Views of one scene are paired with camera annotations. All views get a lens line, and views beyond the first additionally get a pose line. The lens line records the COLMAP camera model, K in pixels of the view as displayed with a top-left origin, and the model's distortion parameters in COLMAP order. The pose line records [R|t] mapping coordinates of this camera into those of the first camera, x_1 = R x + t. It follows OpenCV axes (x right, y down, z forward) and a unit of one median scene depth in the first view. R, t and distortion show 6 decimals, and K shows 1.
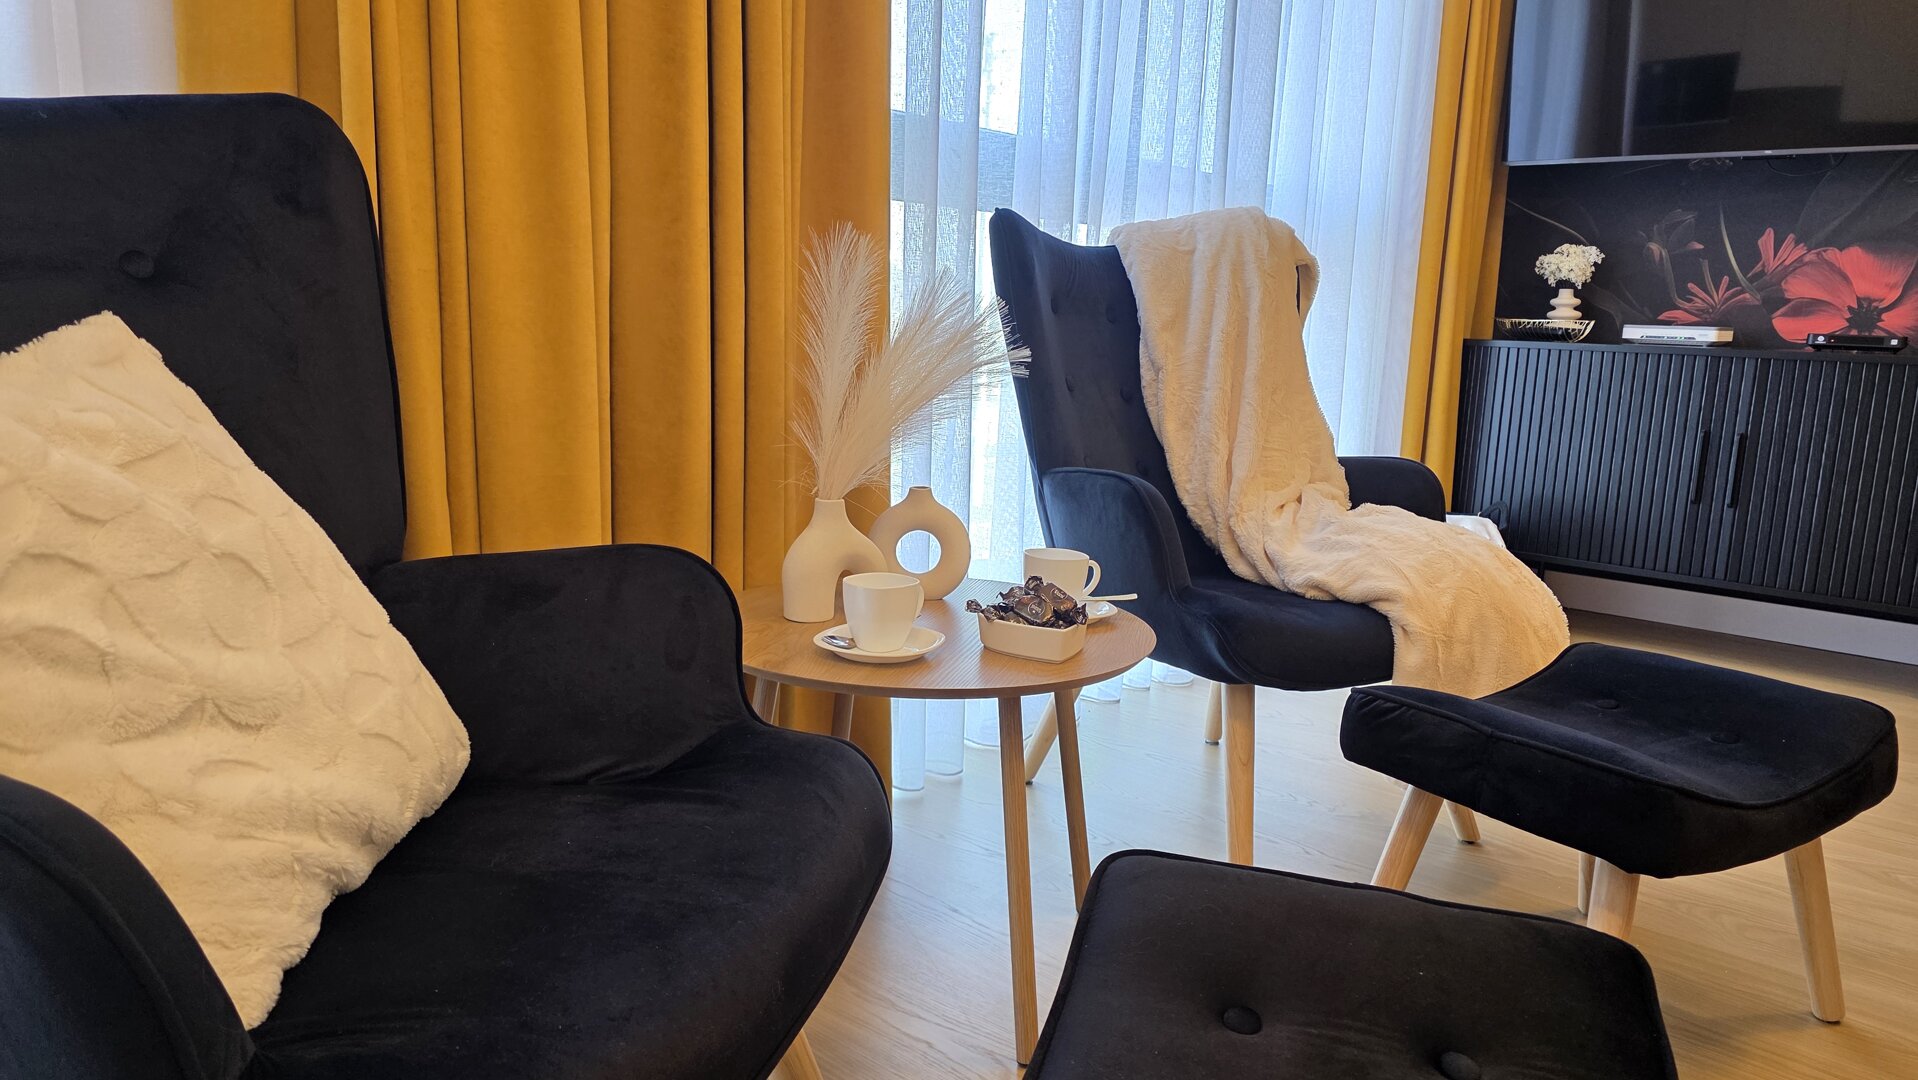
lens RADIAL K [[1303.6, 0, 966.8], [0, 1303.6, 548.1], [0, 0, 1]] dist [0.071703, -0.057718]
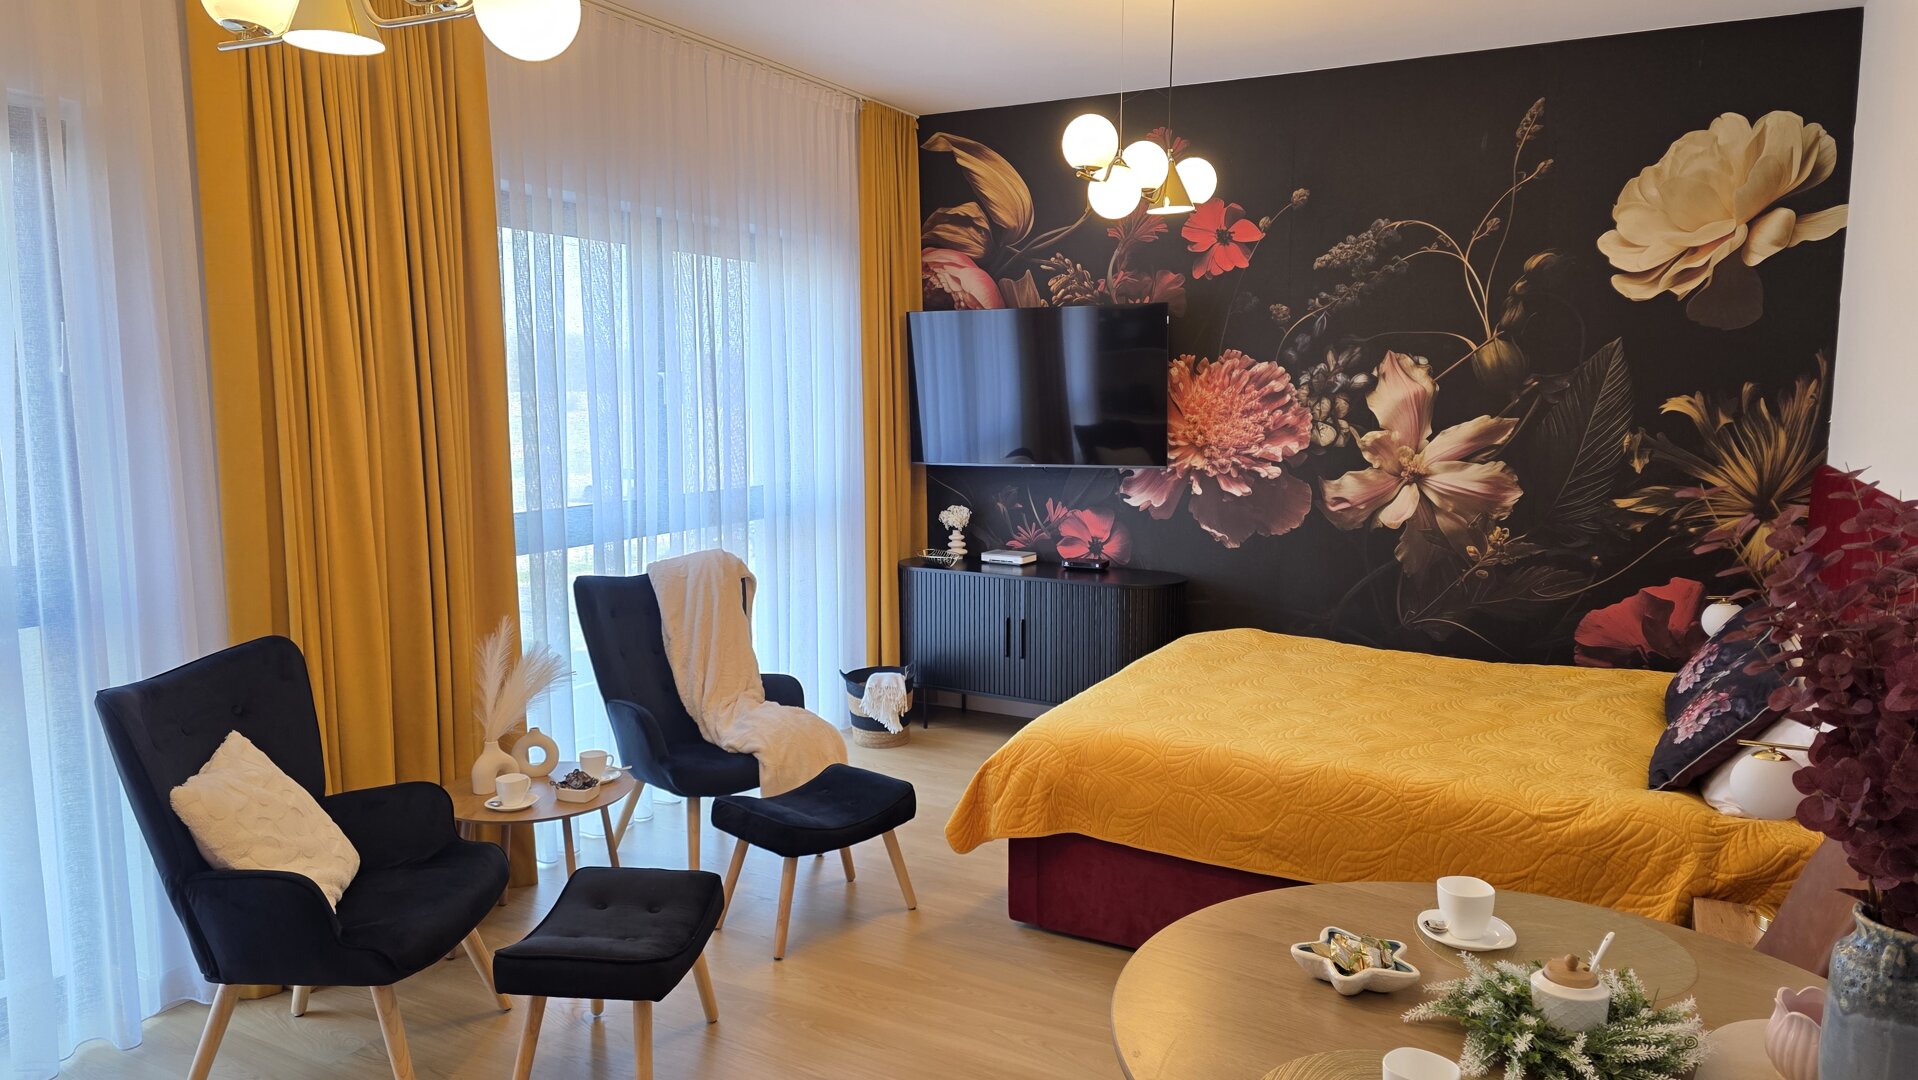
lens RADIAL K [[1273.5, 0, 959.0], [0, 1273.5, 540.0], [0, 0, 1]] dist [0.057408, -0.052473]
pose [[0.977680, -0.059992, 0.201354, 0.195087], [0.072505, 0.995831, -0.055350, -0.147233], [-0.197194, 0.068714, 0.977953, -1.039898]]
